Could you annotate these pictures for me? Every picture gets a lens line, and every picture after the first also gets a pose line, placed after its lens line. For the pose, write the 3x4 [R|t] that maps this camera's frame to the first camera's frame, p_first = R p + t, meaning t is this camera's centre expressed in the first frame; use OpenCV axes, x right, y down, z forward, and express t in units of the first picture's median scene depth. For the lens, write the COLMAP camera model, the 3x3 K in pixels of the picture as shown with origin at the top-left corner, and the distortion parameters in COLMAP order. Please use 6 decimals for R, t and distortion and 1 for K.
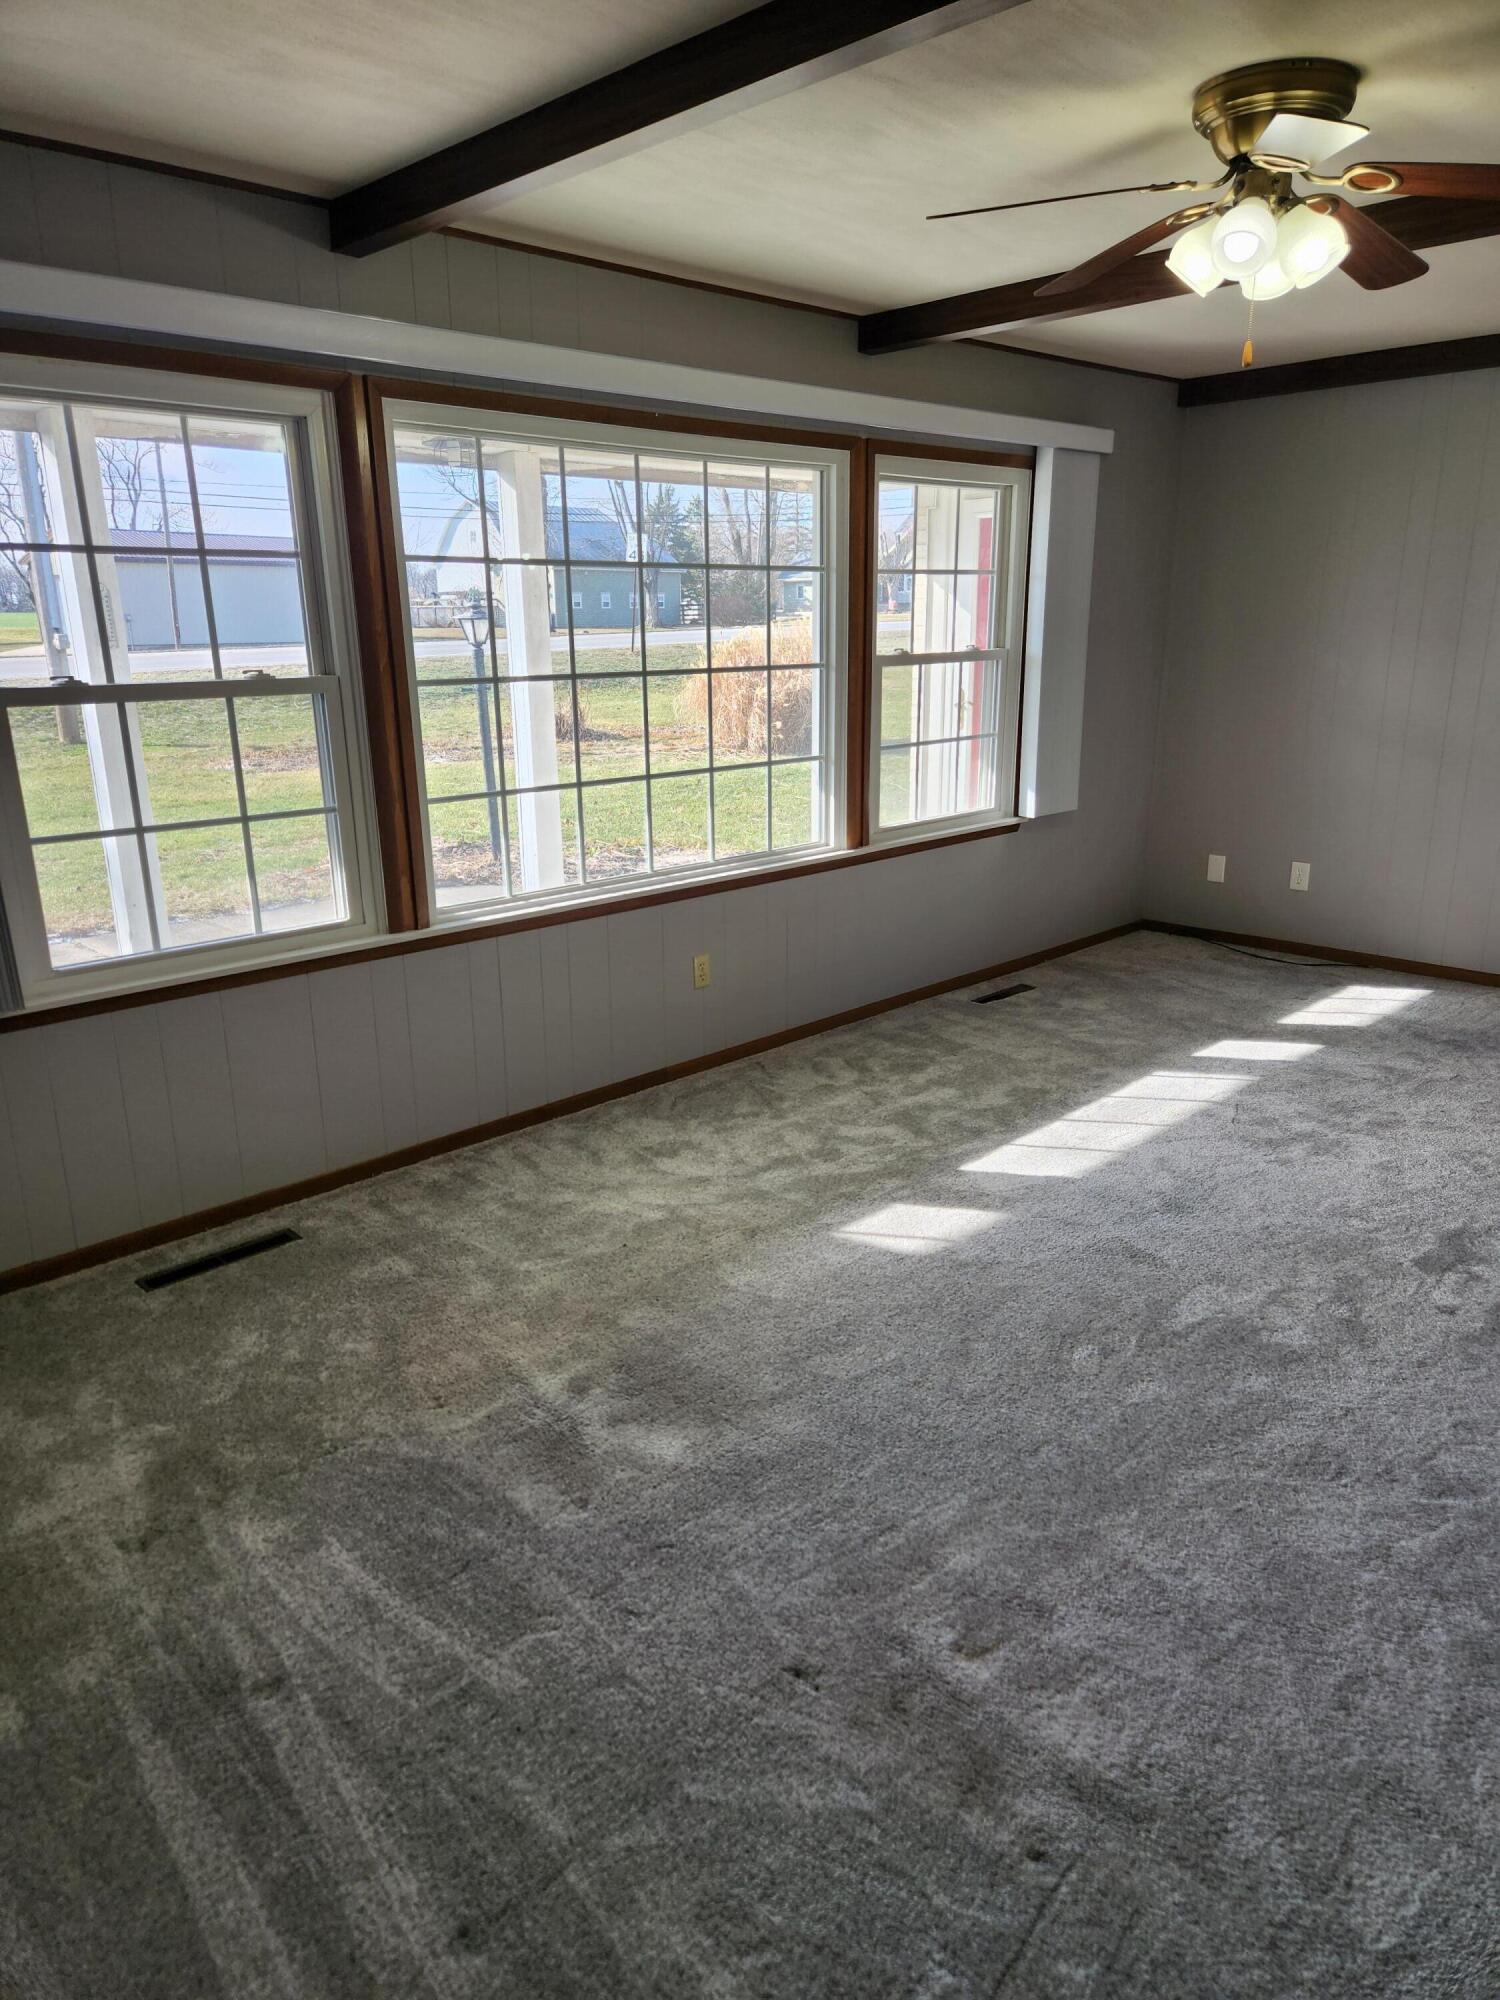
lens RADIAL K [[1349.5, 0, 787.0], [0, 1349.5, 1000.0], [0, 0, 1]] dist [0.088967, 0.000700]
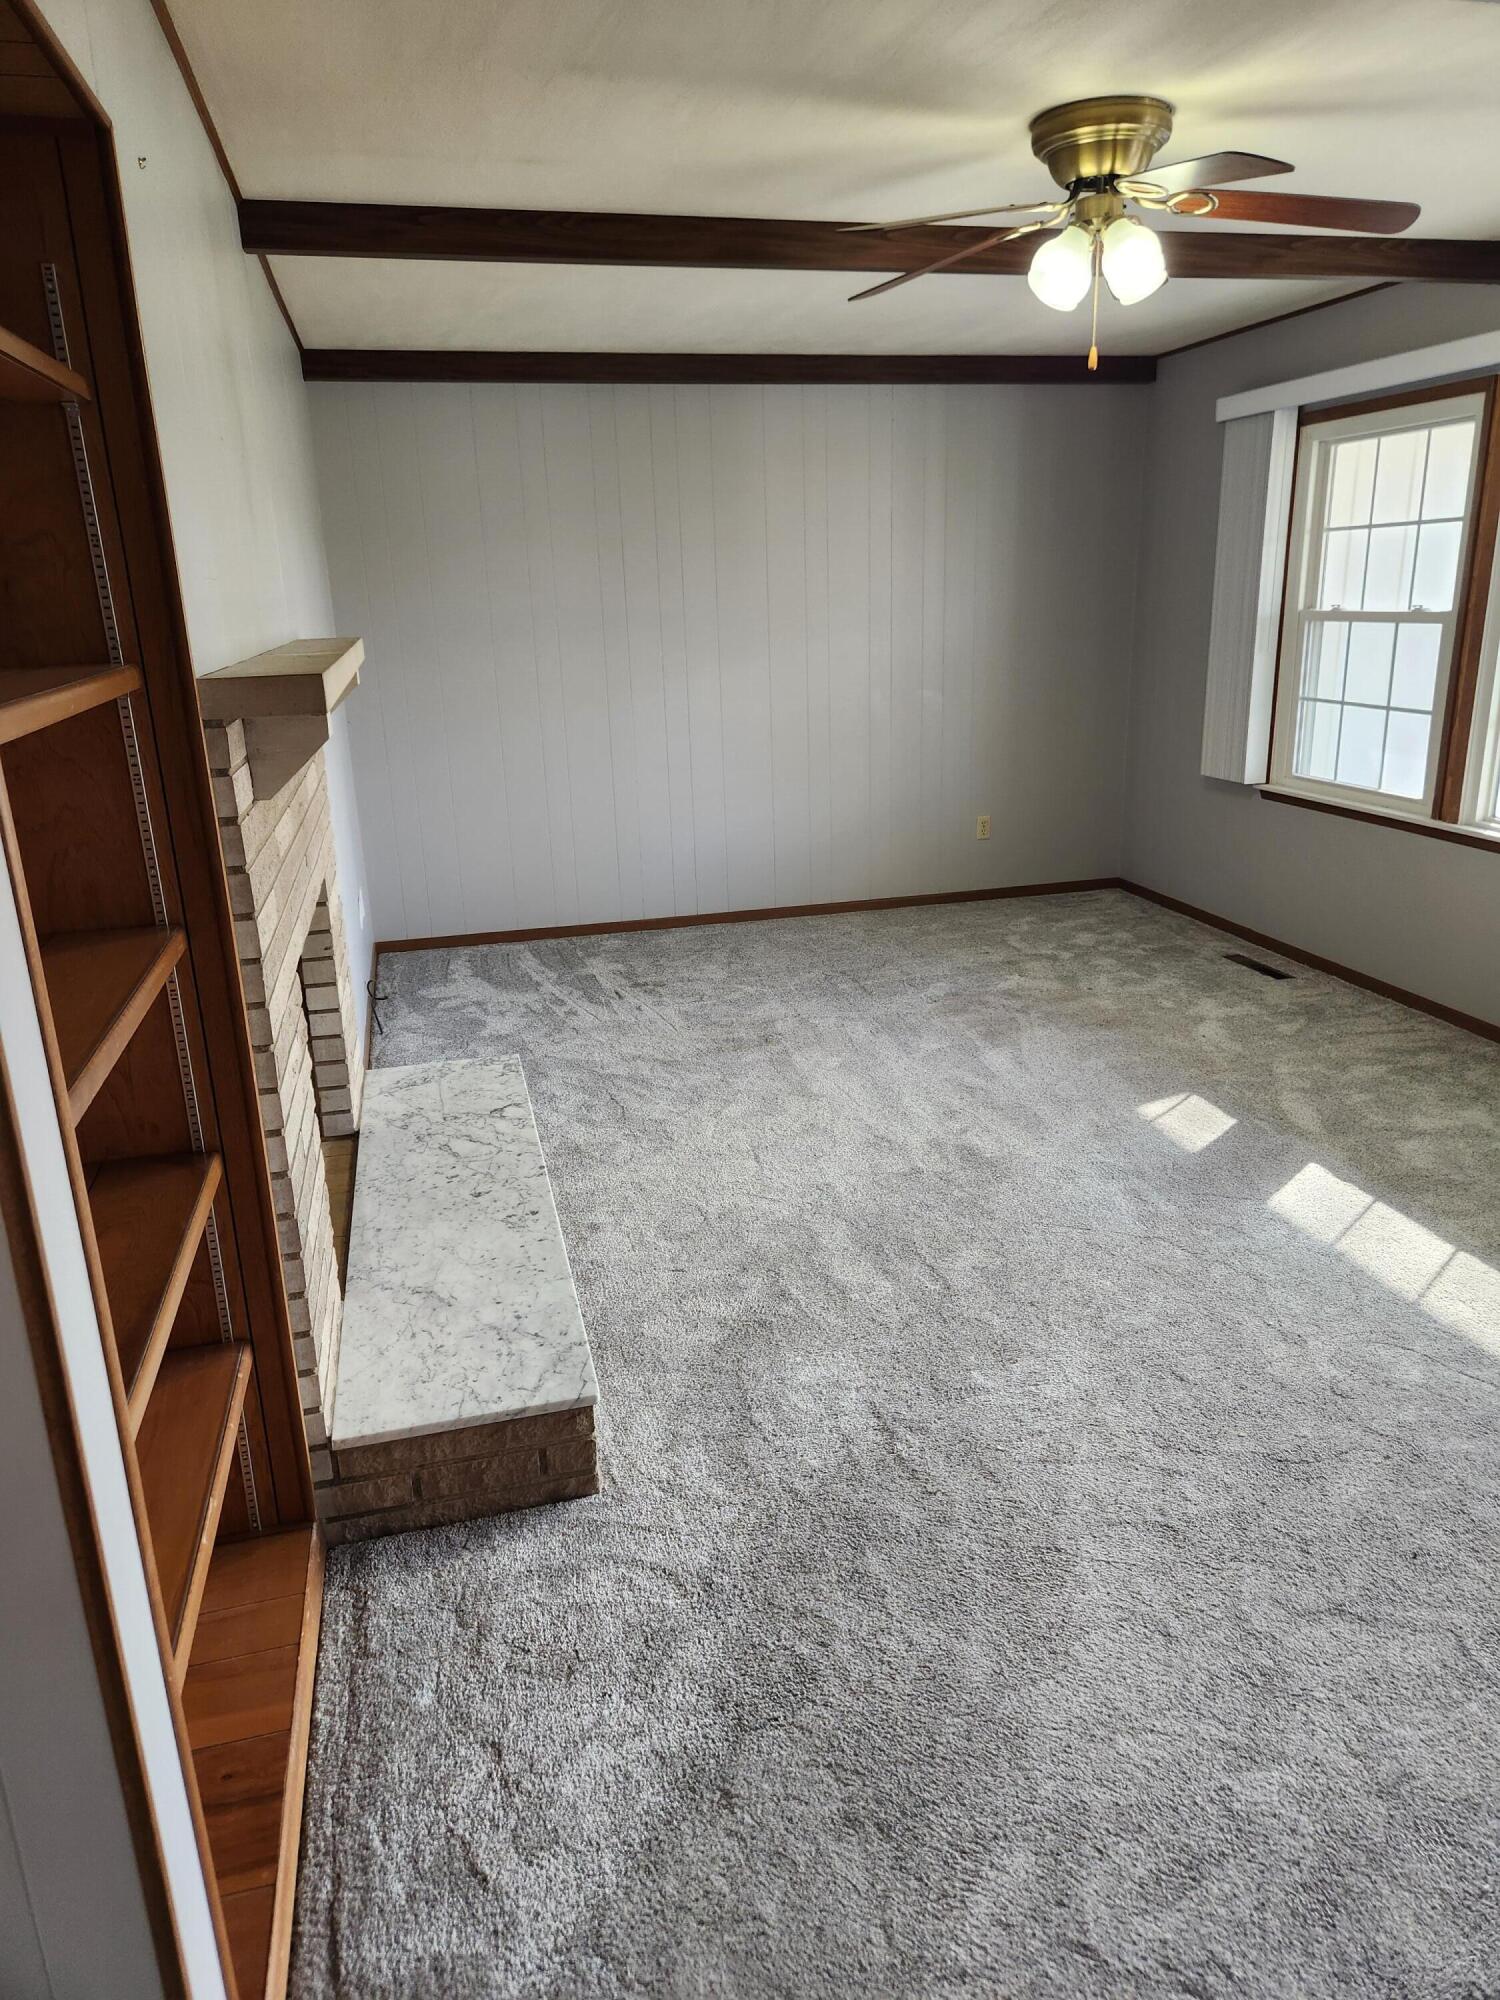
lens RADIAL K [[1341.6, 0, 753.9], [0, 1341.6, 994.1], [0, 0, 1]] dist [0.080551, -0.071579]
pose [[-0.515560, 0.271960, -0.812549, 0.874219], [-0.208423, 0.880009, 0.426783, -0.248944], [0.831118, 0.389387, -0.397014, 0.830466]]
